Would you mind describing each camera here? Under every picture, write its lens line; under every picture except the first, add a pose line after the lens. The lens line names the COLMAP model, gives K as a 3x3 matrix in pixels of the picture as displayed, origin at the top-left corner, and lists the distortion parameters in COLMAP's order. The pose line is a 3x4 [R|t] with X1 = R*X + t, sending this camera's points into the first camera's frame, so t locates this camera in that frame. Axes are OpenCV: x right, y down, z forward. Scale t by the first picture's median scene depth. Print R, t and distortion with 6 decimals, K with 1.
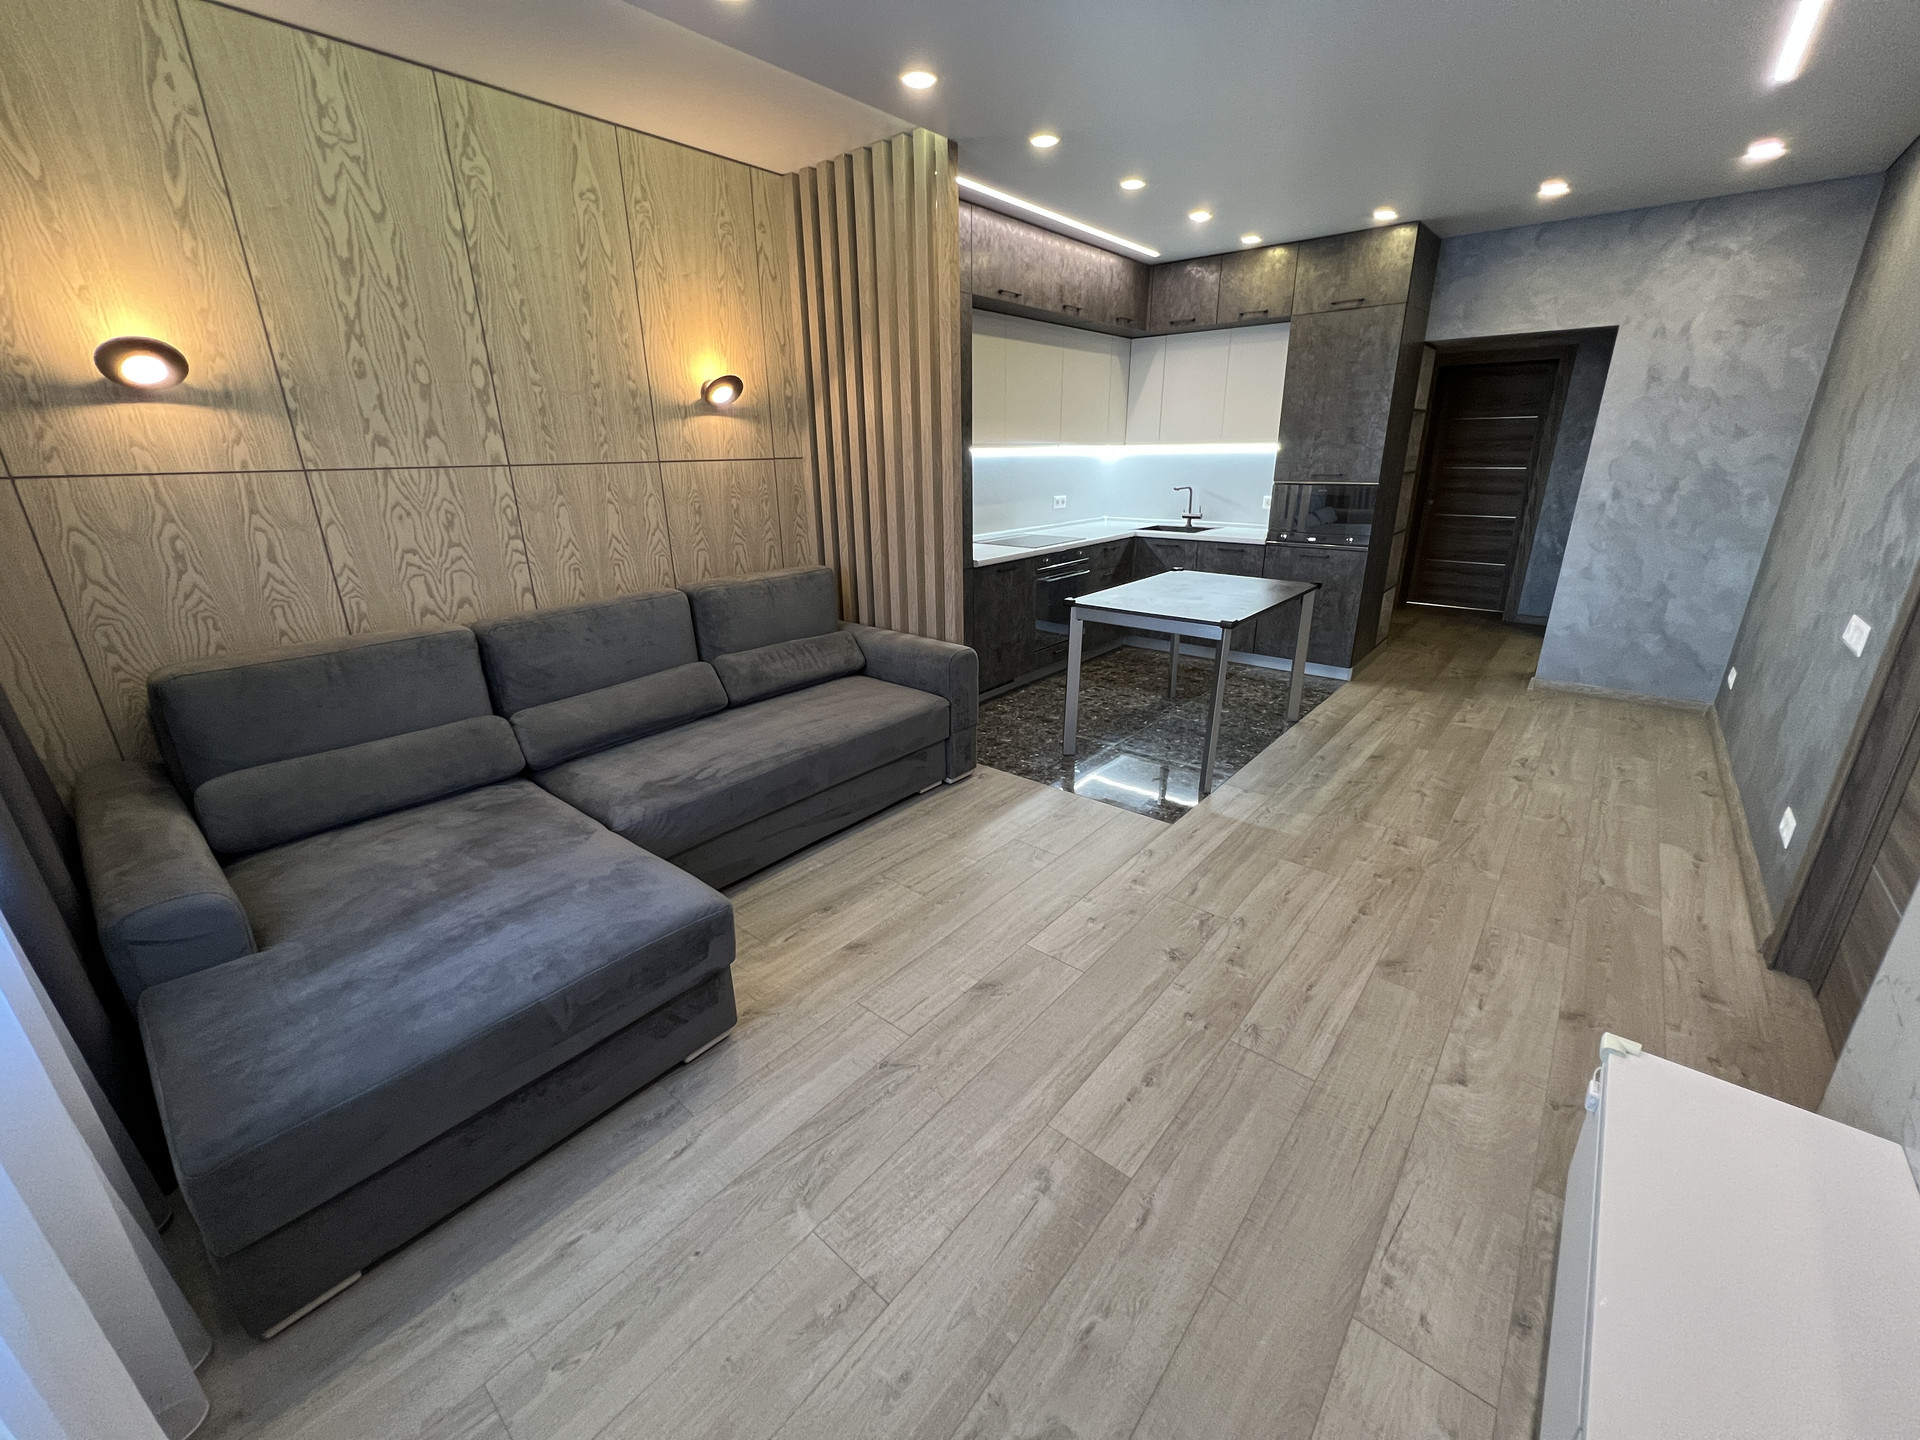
lens RADIAL K [[764.7, 0, 956.1], [0, 764.7, 709.1], [0, 0, 1]] dist [-0.002130, 0.000714]
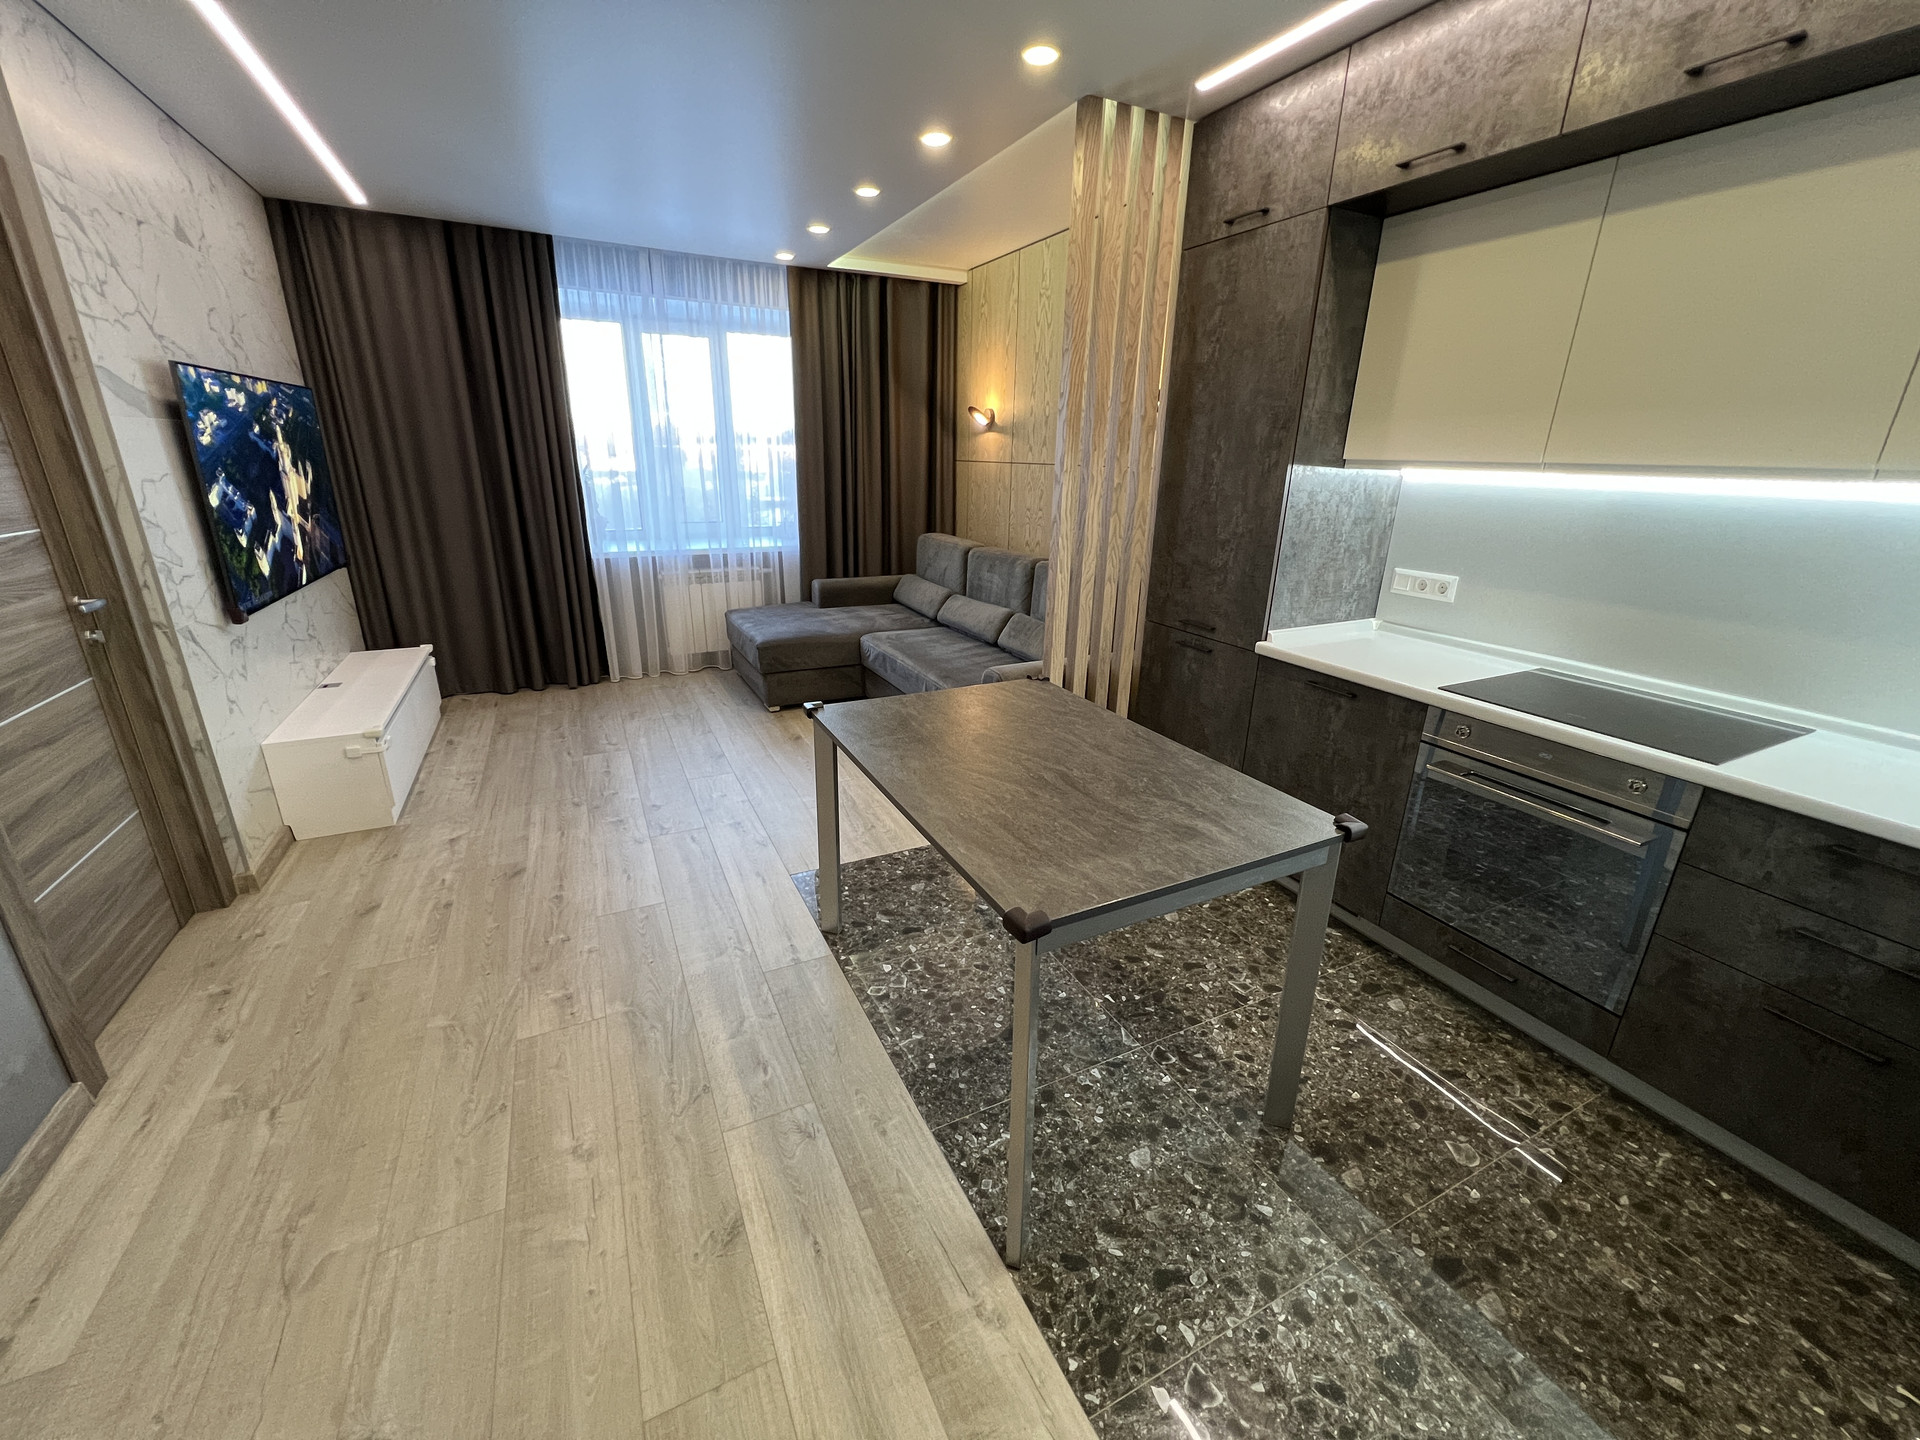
lens RADIAL K [[764.7, 0, 957.1], [0, 764.7, 710.2], [0, 0, 1]] dist [-0.002130, 0.000714]
pose [[-0.392625, 0.297832, -0.870139, 0.890545], [-0.312367, 0.846688, 0.430751, -0.441611], [0.865028, 0.440926, -0.239398, 1.244453]]
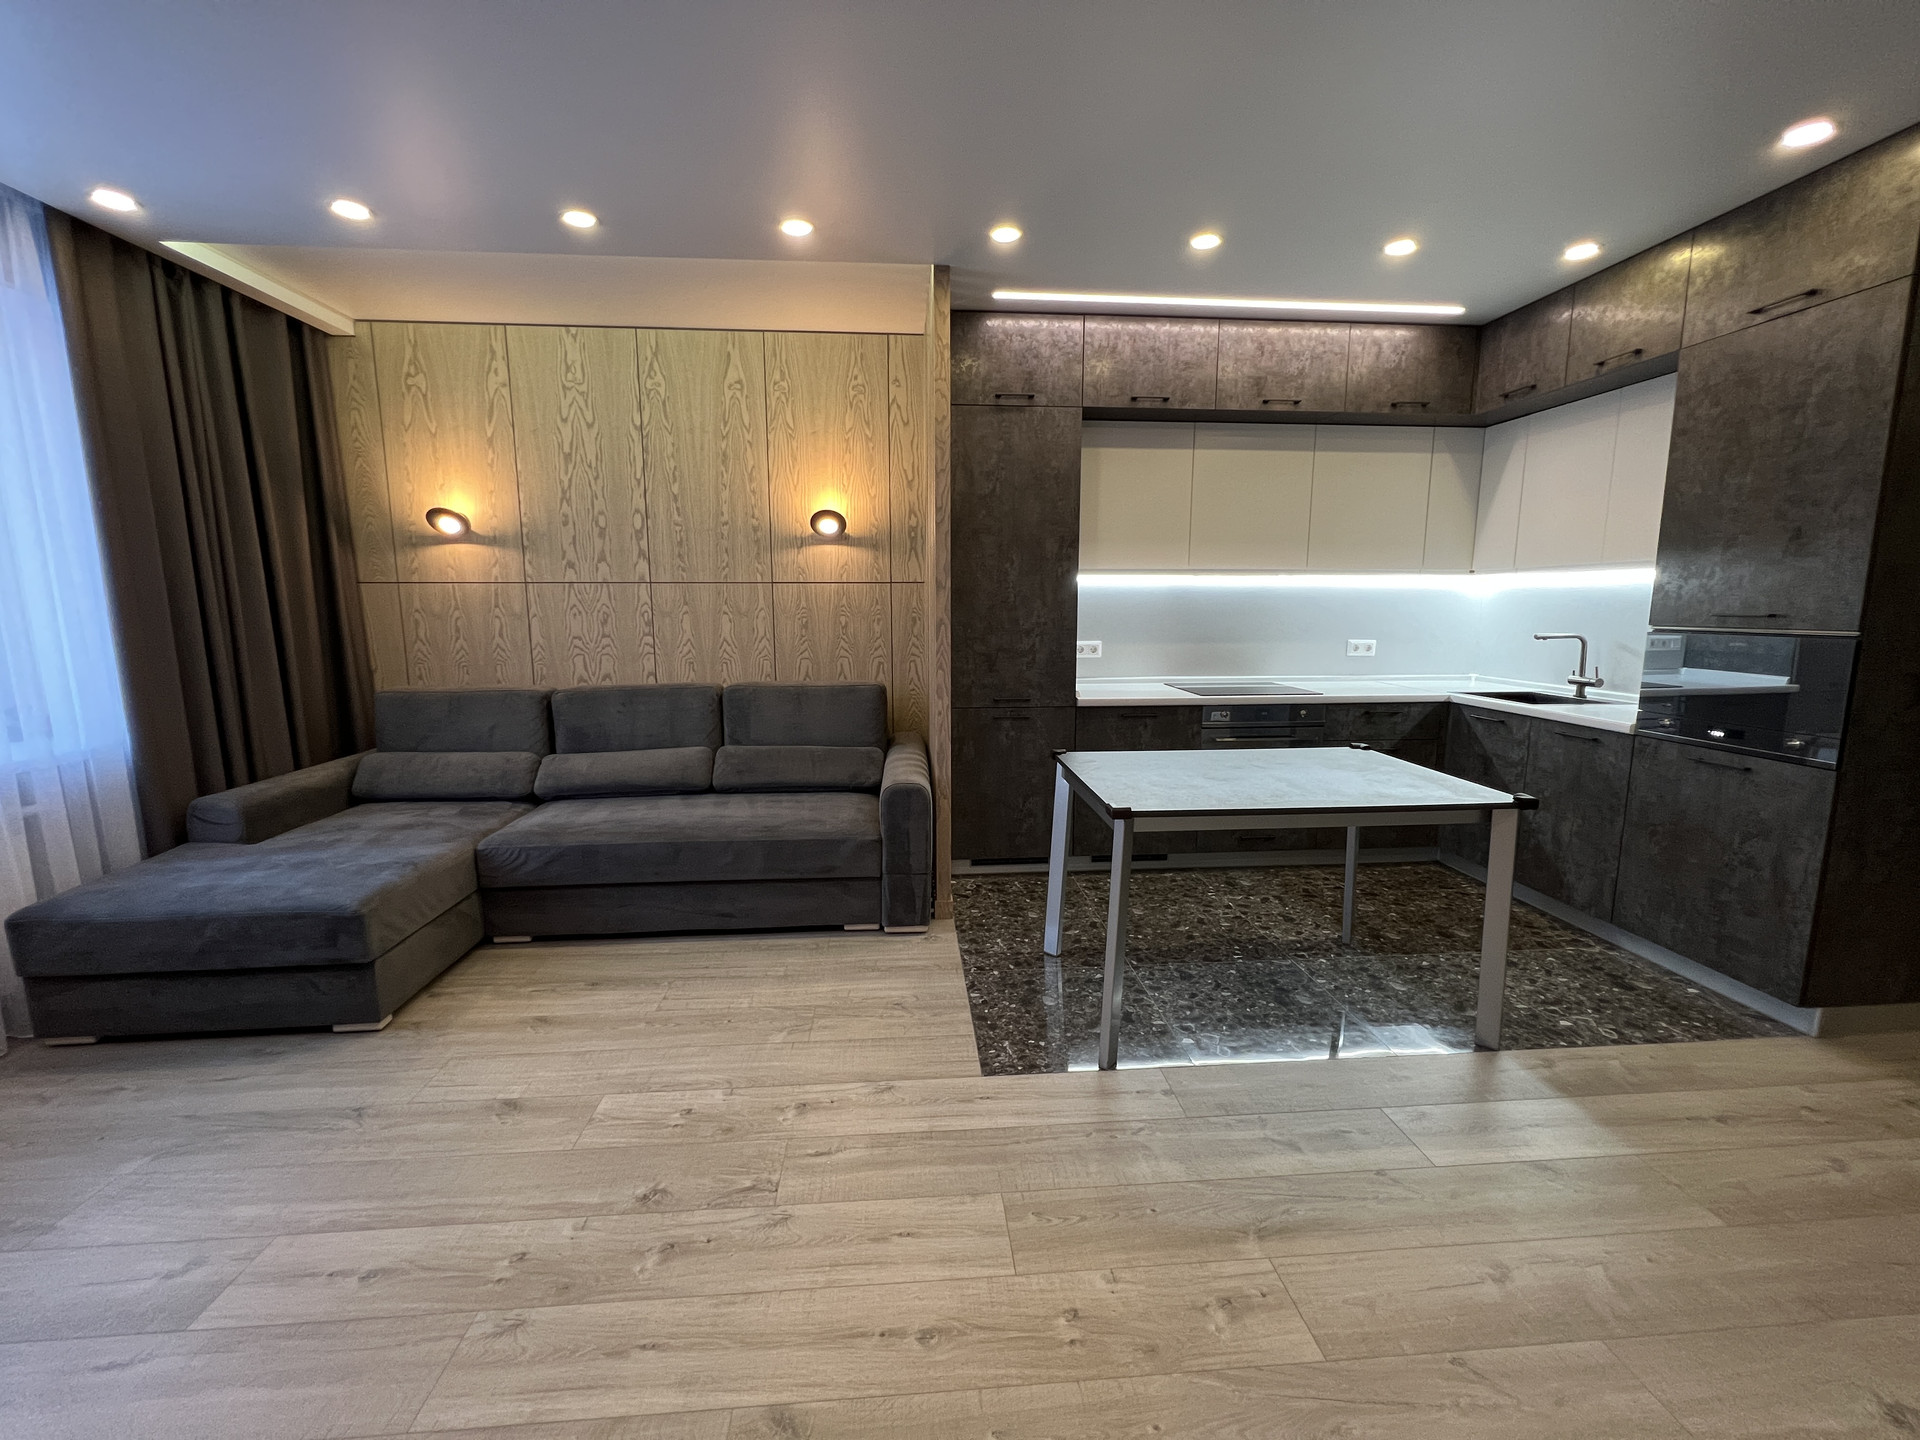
lens RADIAL K [[764.7, 0, 957.2], [0, 764.7, 710.2], [0, 0, 1]] dist [-0.002130, 0.000714]
pose [[0.704869, 0.111598, -0.700504, 0.684848], [-0.237078, 0.967820, -0.084371, -0.101625], [0.668546, 0.225544, 0.708644, 0.402870]]
